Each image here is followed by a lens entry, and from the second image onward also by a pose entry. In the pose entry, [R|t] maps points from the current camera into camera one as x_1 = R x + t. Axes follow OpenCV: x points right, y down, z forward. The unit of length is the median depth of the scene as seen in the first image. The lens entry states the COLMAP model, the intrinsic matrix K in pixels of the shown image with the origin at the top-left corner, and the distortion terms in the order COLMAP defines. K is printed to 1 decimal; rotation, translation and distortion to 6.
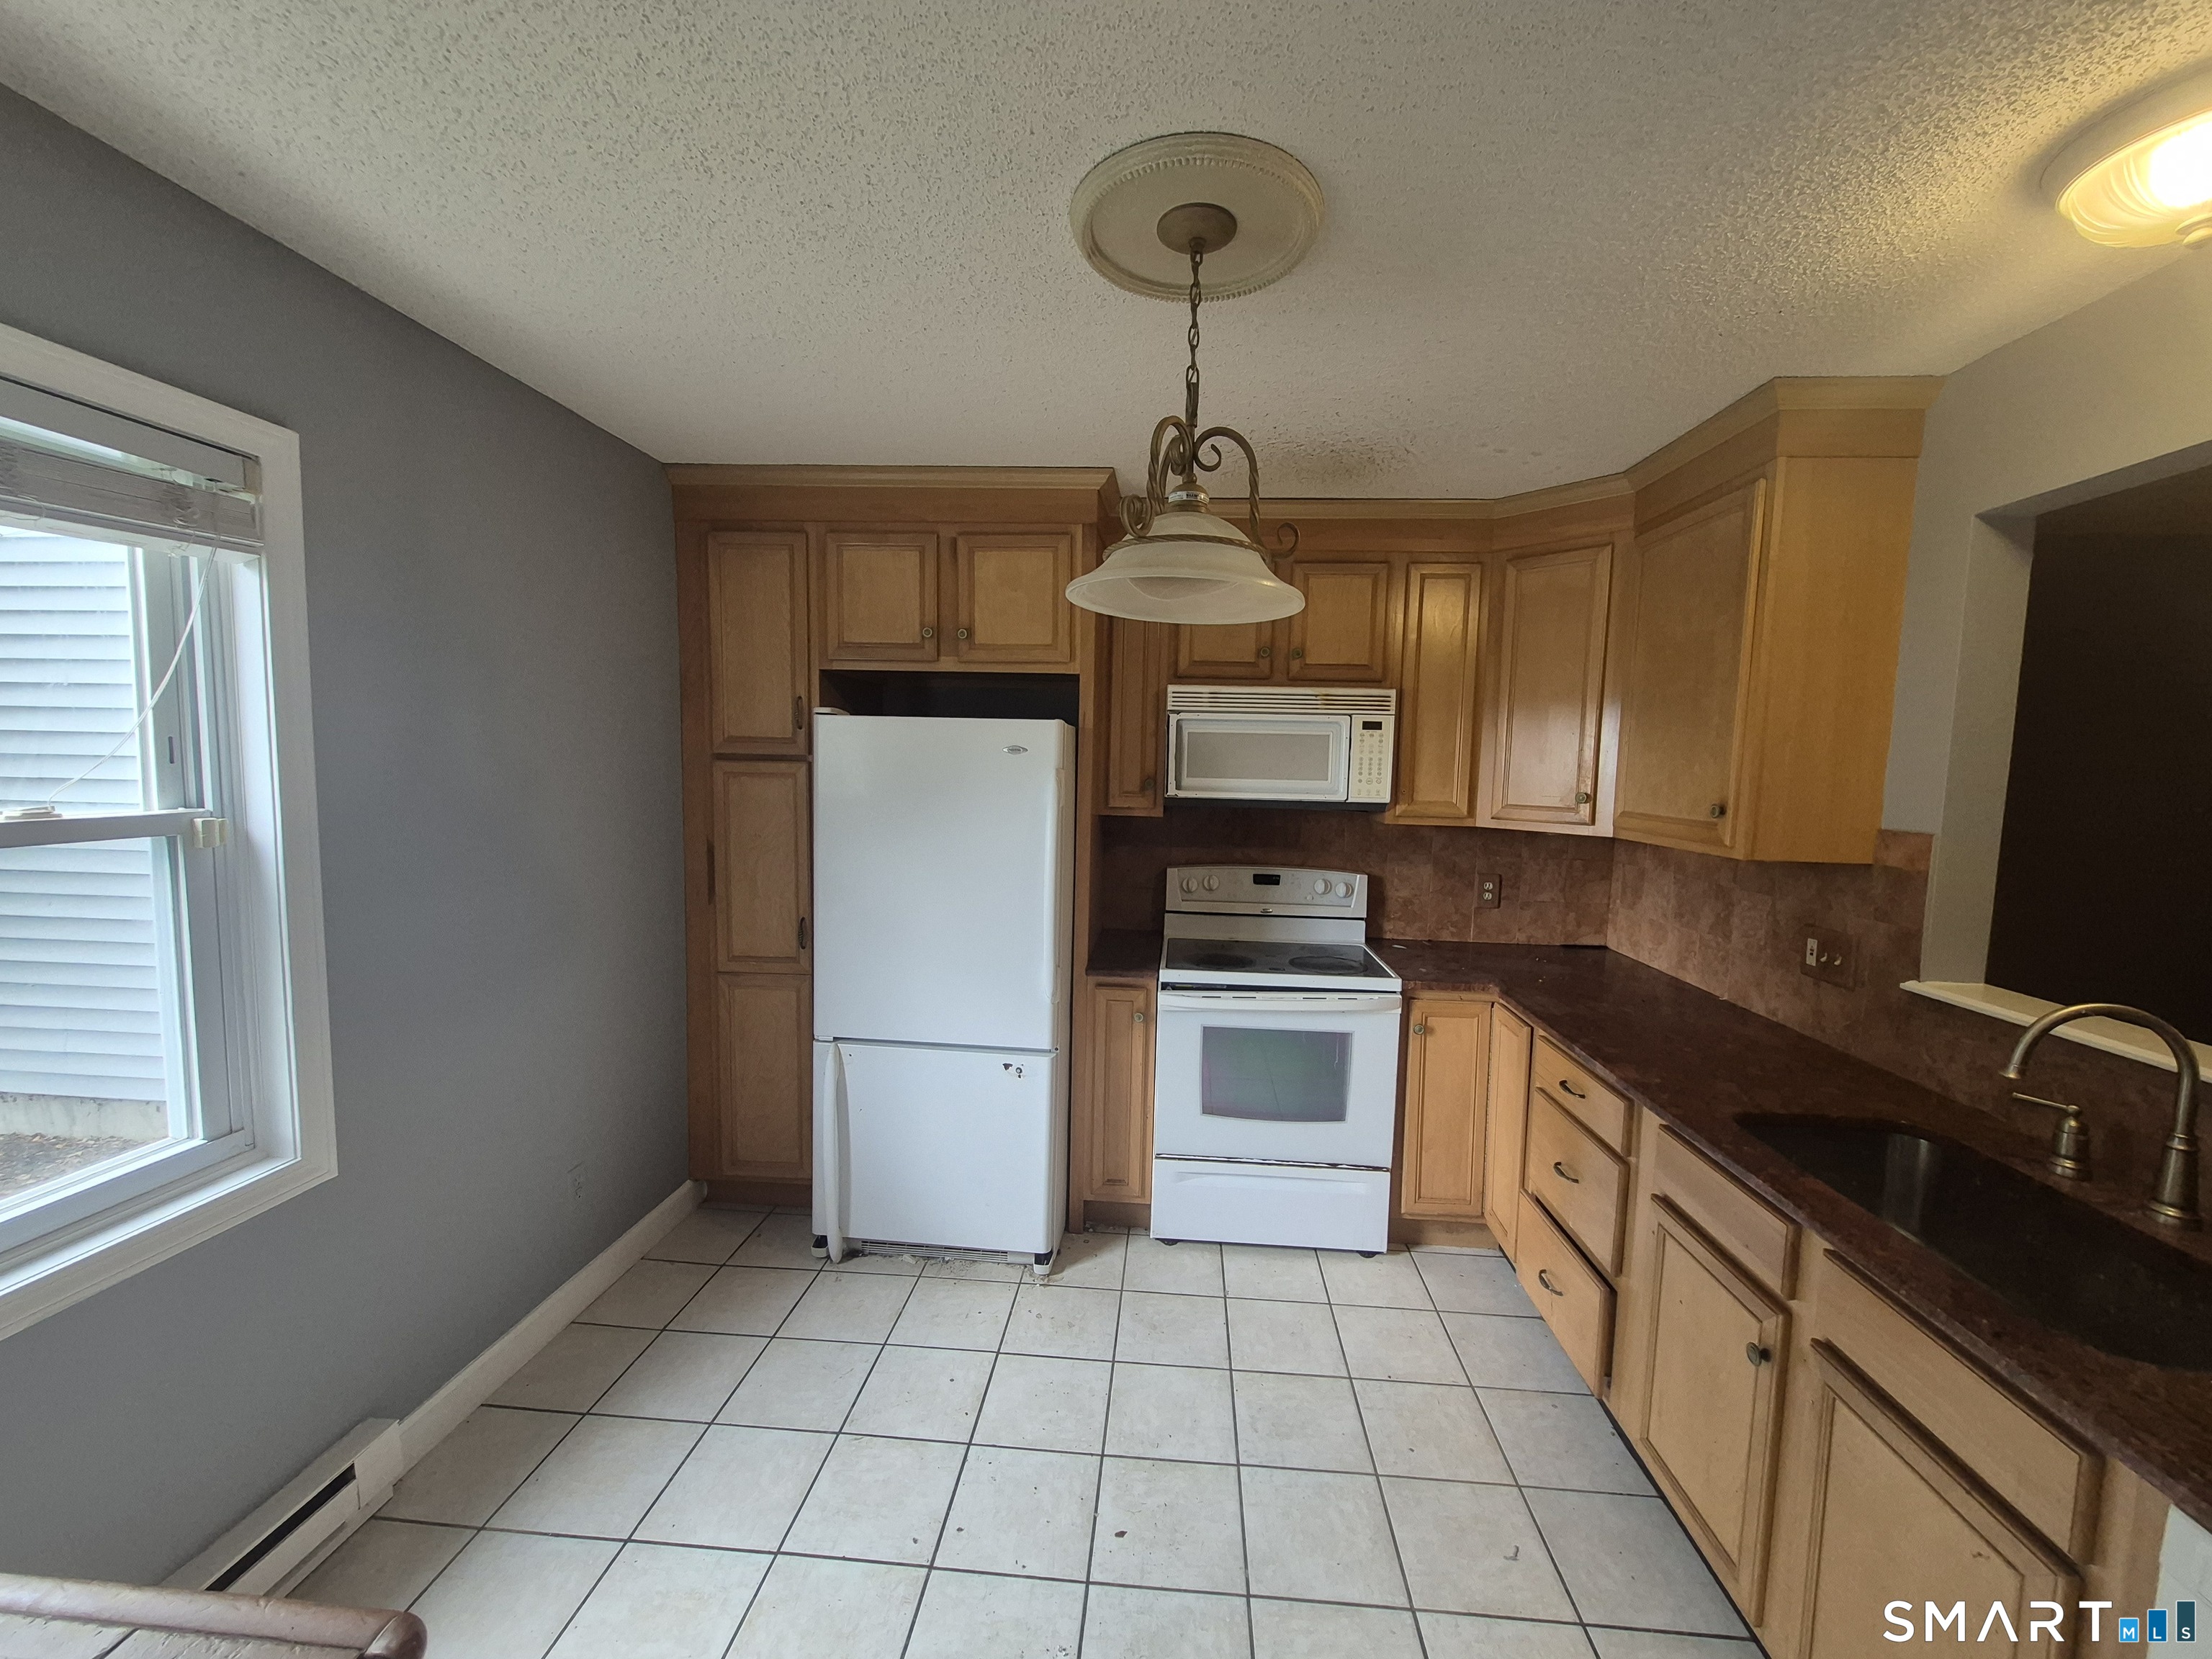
lens RADIAL K [[867.9, 0, 1114.5], [0, 867.9, 834.4], [0, 0, 1]] dist [0.000541, -0.000208]
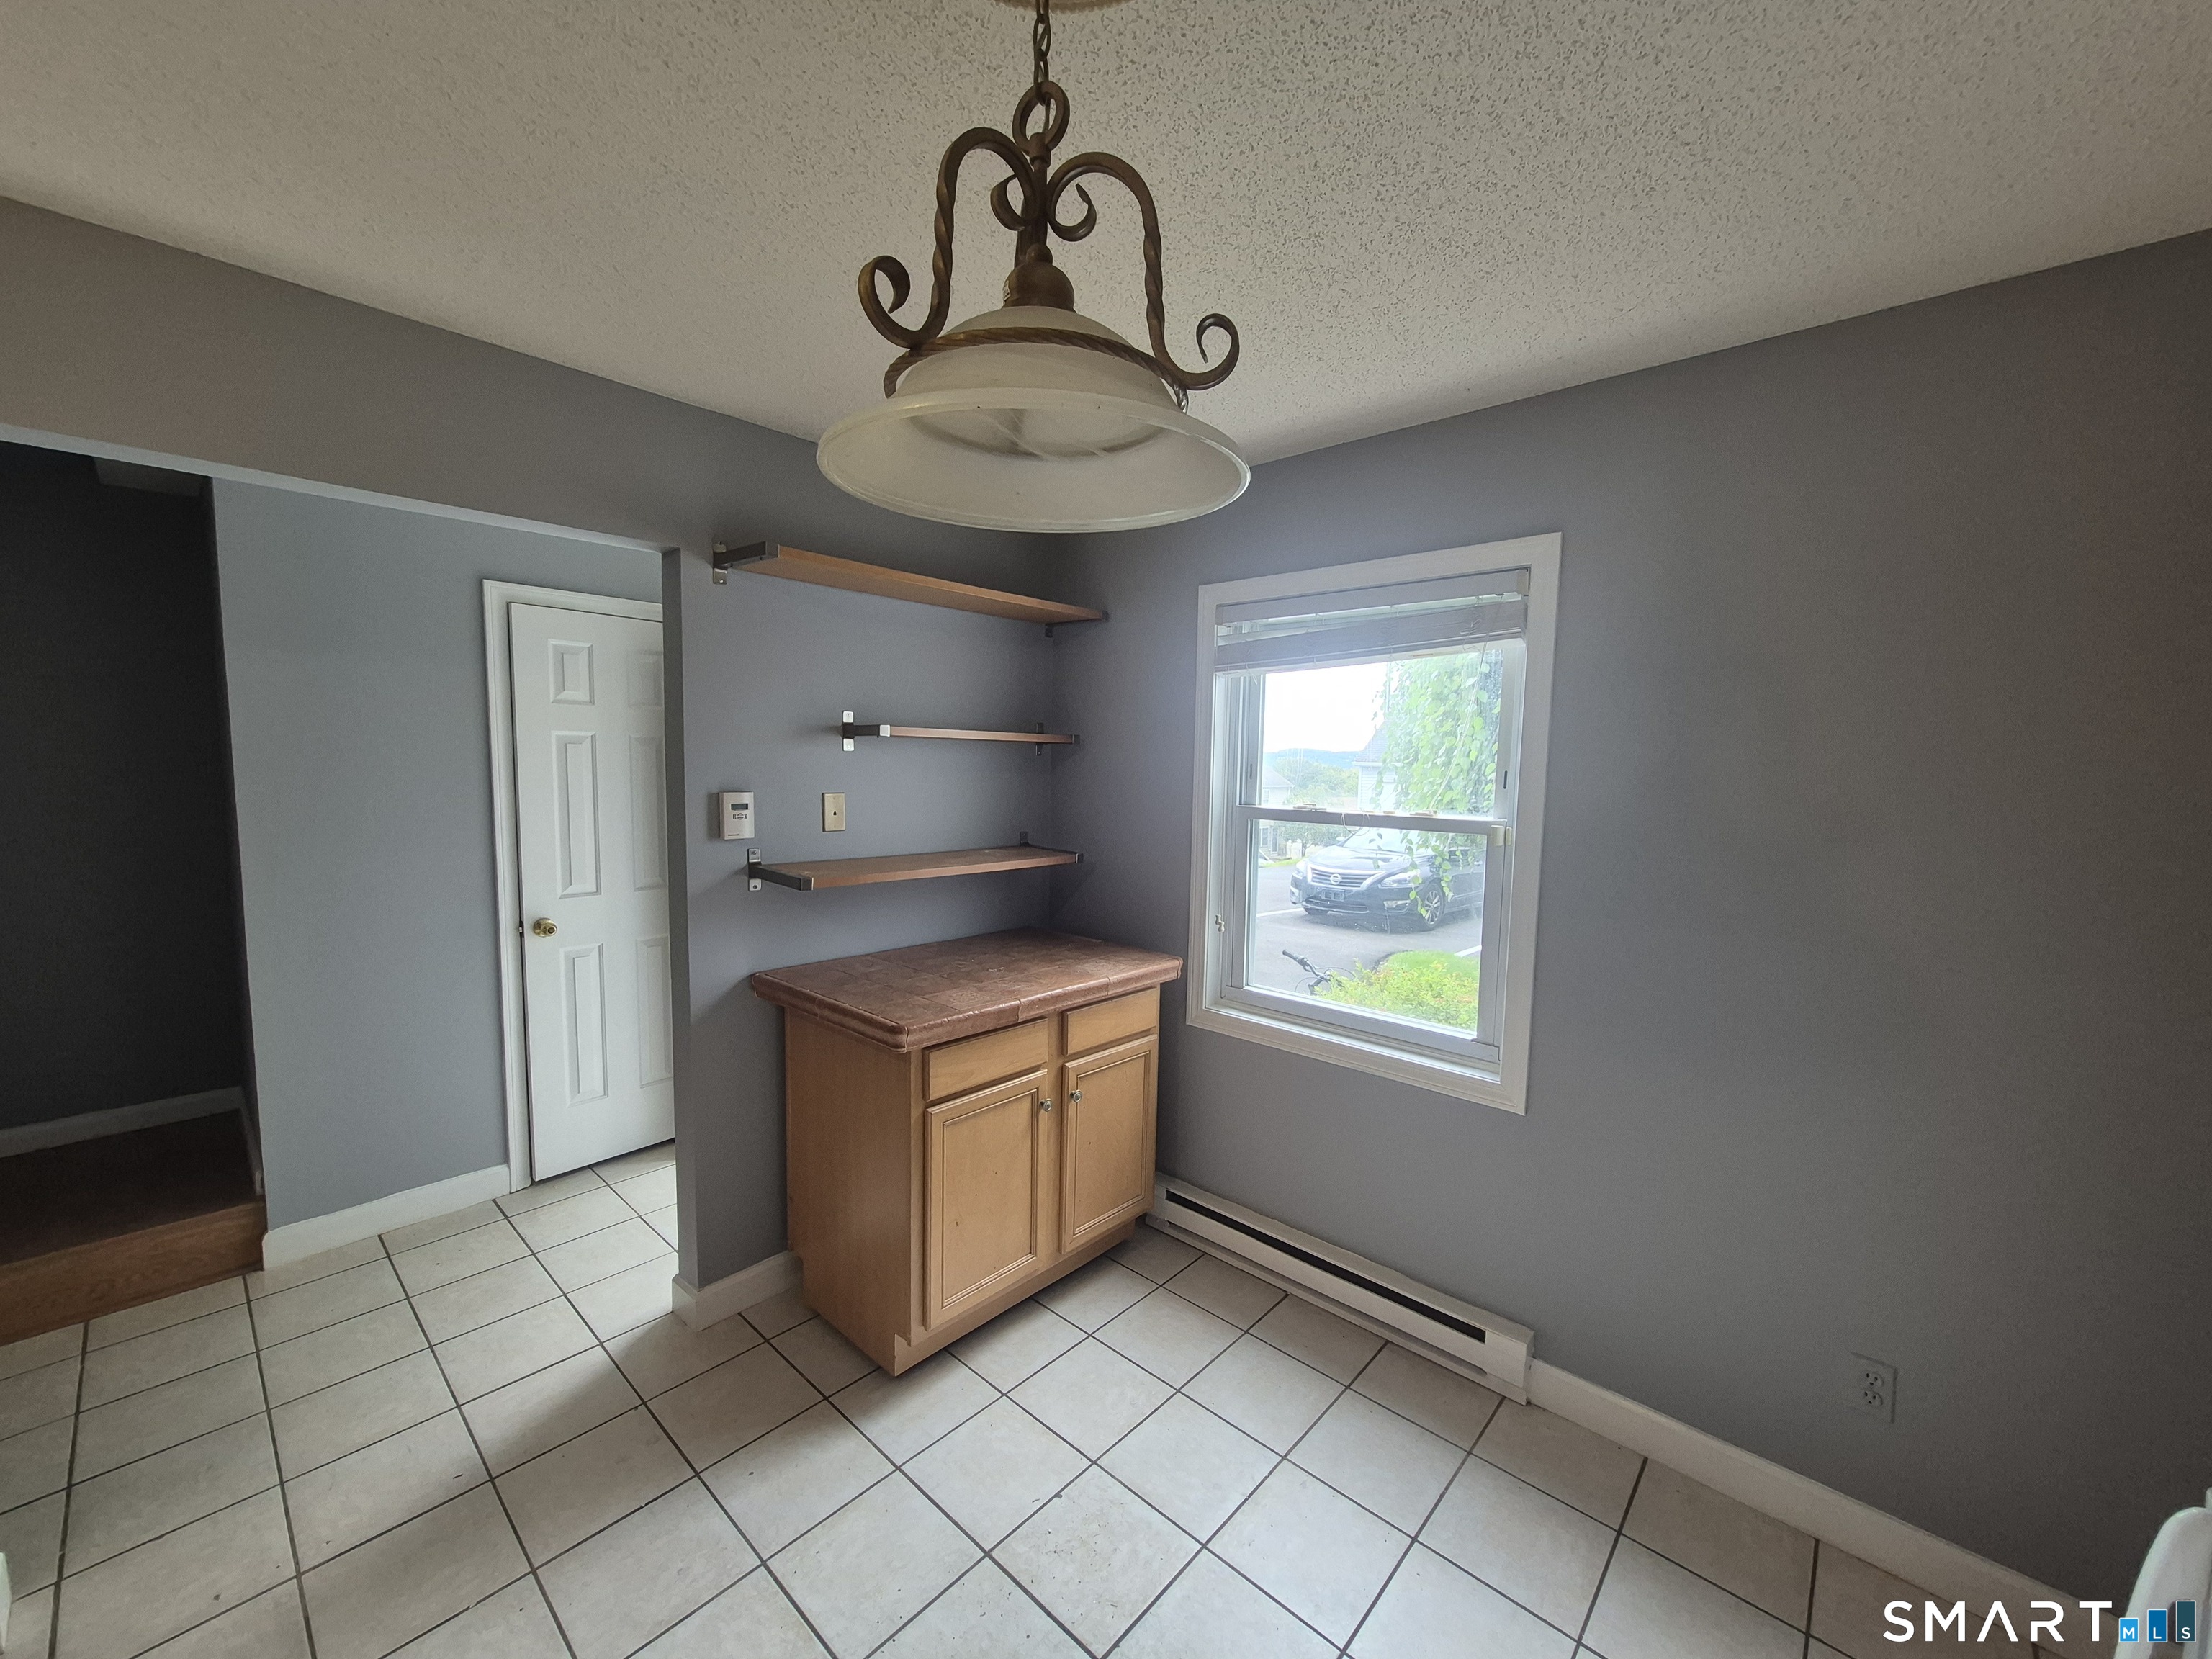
lens RADIAL K [[867.9, 0, 1114.5], [0, 867.9, 834.4], [0, 0, 1]] dist [0.000541, -0.000208]
pose [[-0.615513, 0.026656, -0.787676, 0.495918], [-0.092654, 0.990050, 0.105907, -0.098387], [0.782662, 0.138168, -0.606918, 1.356011]]
